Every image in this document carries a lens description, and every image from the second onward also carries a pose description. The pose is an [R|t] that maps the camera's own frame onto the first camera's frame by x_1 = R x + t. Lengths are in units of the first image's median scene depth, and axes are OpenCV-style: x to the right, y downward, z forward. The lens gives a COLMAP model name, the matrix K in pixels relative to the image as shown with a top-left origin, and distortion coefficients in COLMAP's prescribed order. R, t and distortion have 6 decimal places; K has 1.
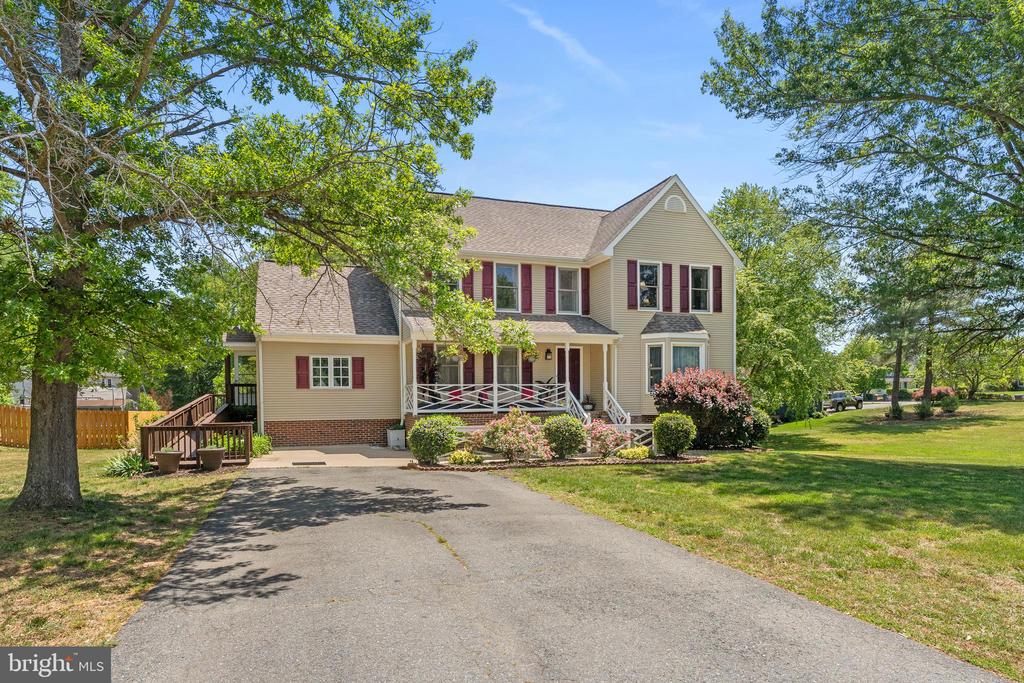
lens RADIAL K [[563.3, 0, 503.5], [0, 563.3, 412.7], [0, 0, 1]] dist [0.002849, 0.000269]
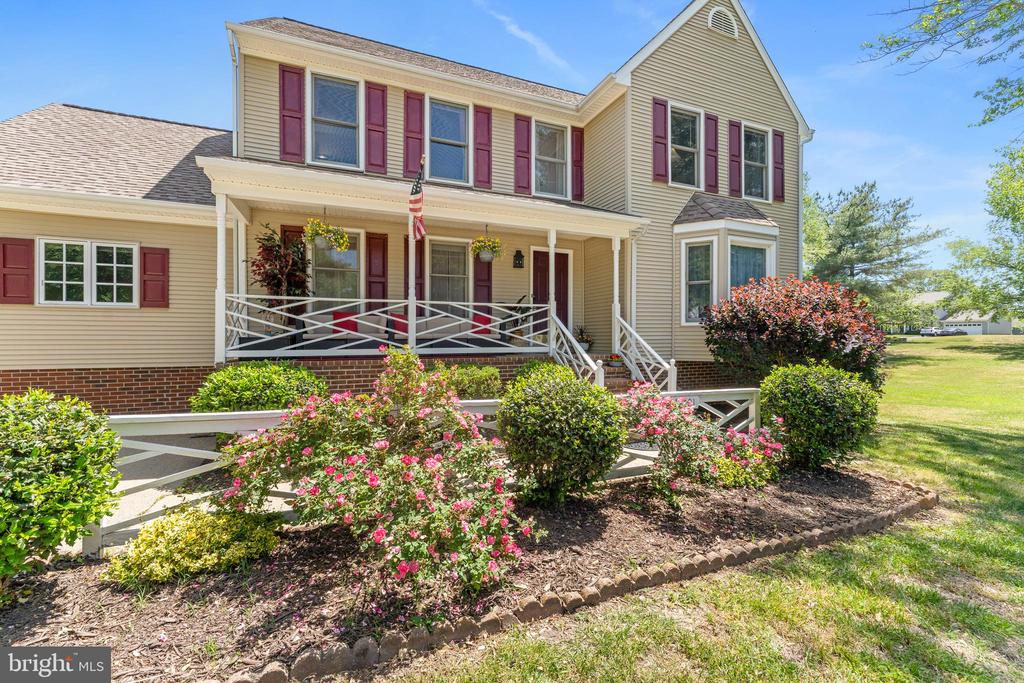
lens RADIAL K [[408.4, 0, 512.0], [0, 408.4, 341.5], [0, 0, 1]] dist [-0.001863, -0.000123]
pose [[0.998207, 0.009166, 0.059158, 0.049873], [-0.008261, 0.999845, -0.015534, -0.008201], [-0.059291, 0.015017, 0.998128, 0.589726]]
